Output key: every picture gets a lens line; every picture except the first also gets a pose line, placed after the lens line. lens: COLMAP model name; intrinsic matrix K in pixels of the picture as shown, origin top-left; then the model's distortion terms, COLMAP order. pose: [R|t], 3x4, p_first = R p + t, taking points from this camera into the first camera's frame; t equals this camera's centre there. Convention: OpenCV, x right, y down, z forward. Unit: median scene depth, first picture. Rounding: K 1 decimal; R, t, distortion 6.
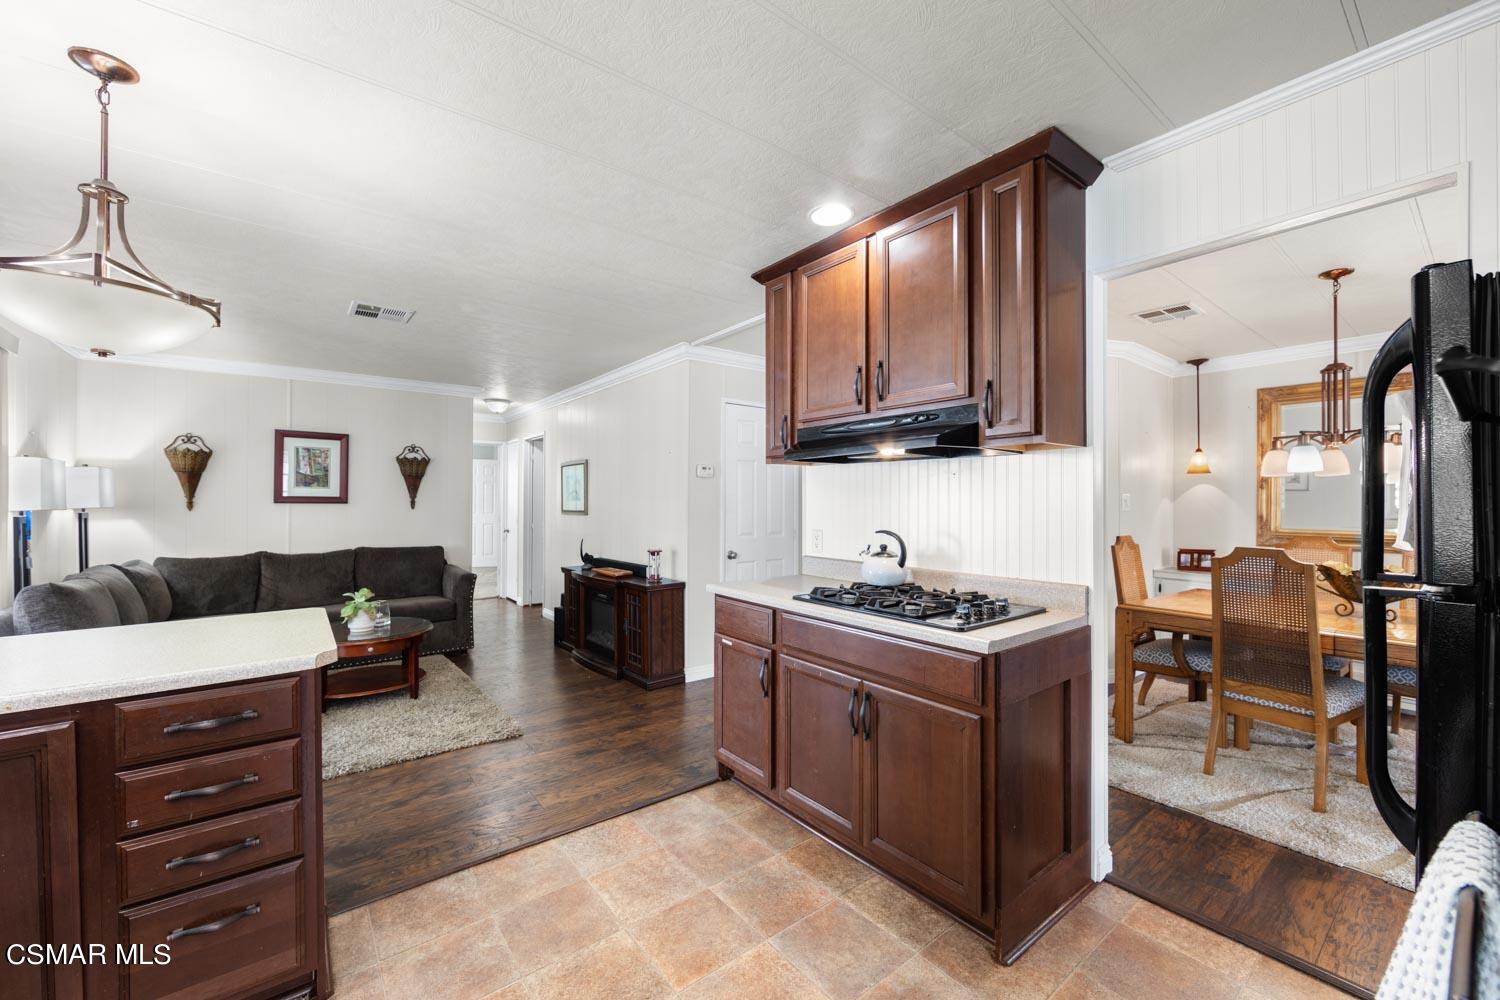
lens RADIAL K [[590.1, 0, 741.8], [0, 590.1, 499.5], [0, 0, 1]] dist [-0.002397, -0.000197]
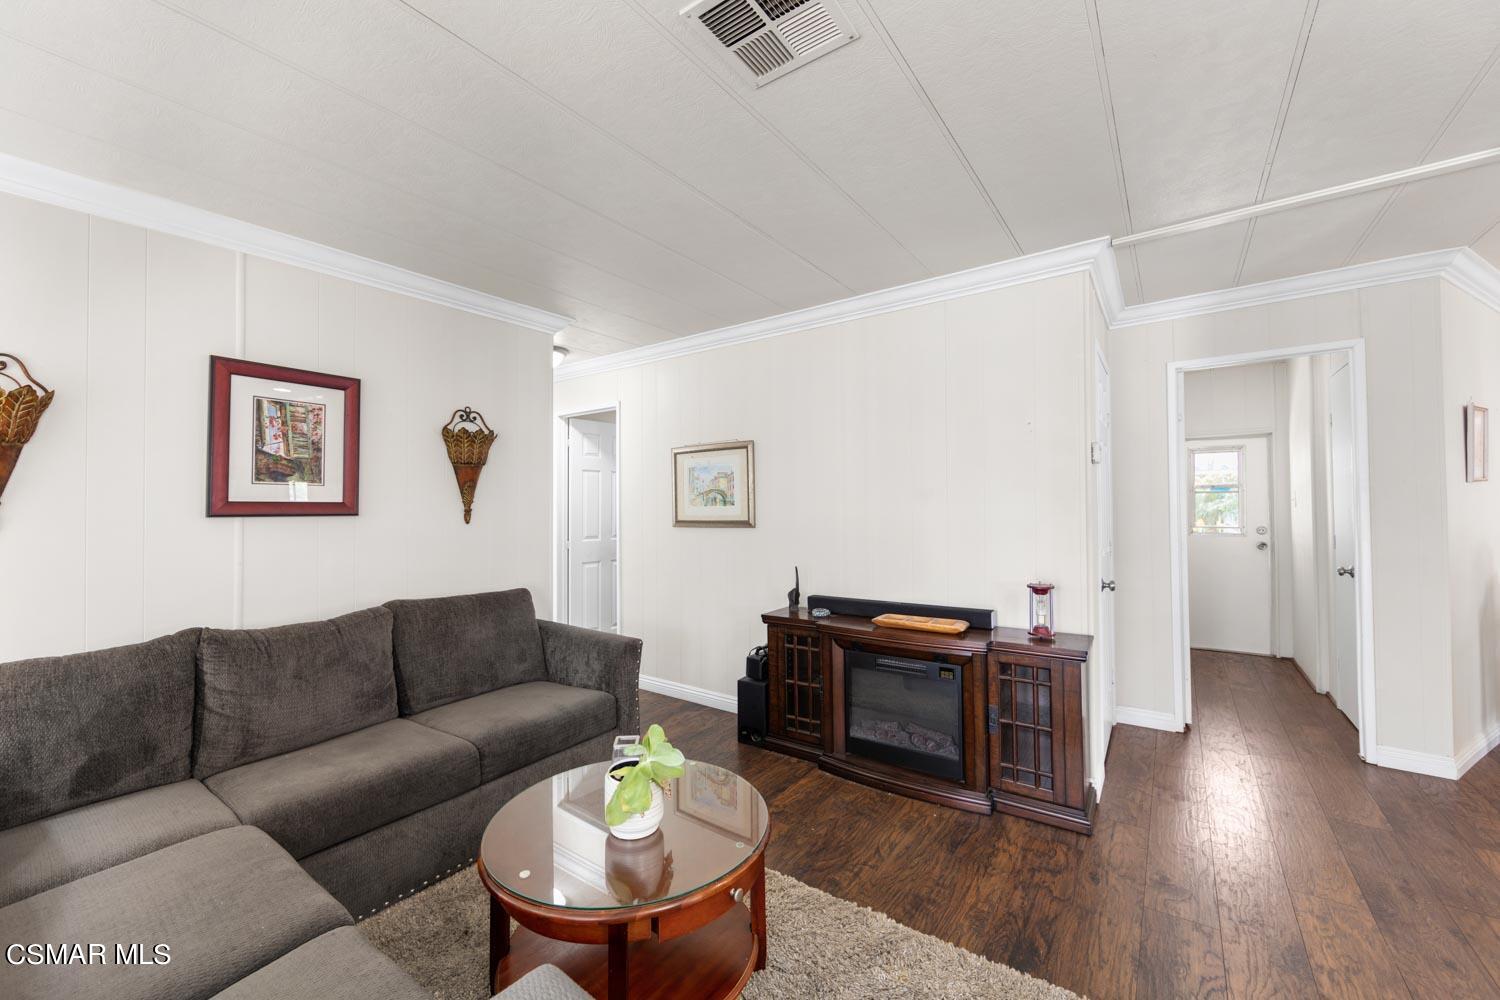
lens RADIAL K [[590.1, 0, 738.7], [0, 590.1, 495.8], [0, 0, 1]] dist [-0.002397, -0.000197]
pose [[0.962275, -0.010207, 0.271886, -0.545666], [0.014422, 0.999805, -0.013507, 0.001725], [-0.271695, 0.016919, 0.962235, 0.470829]]
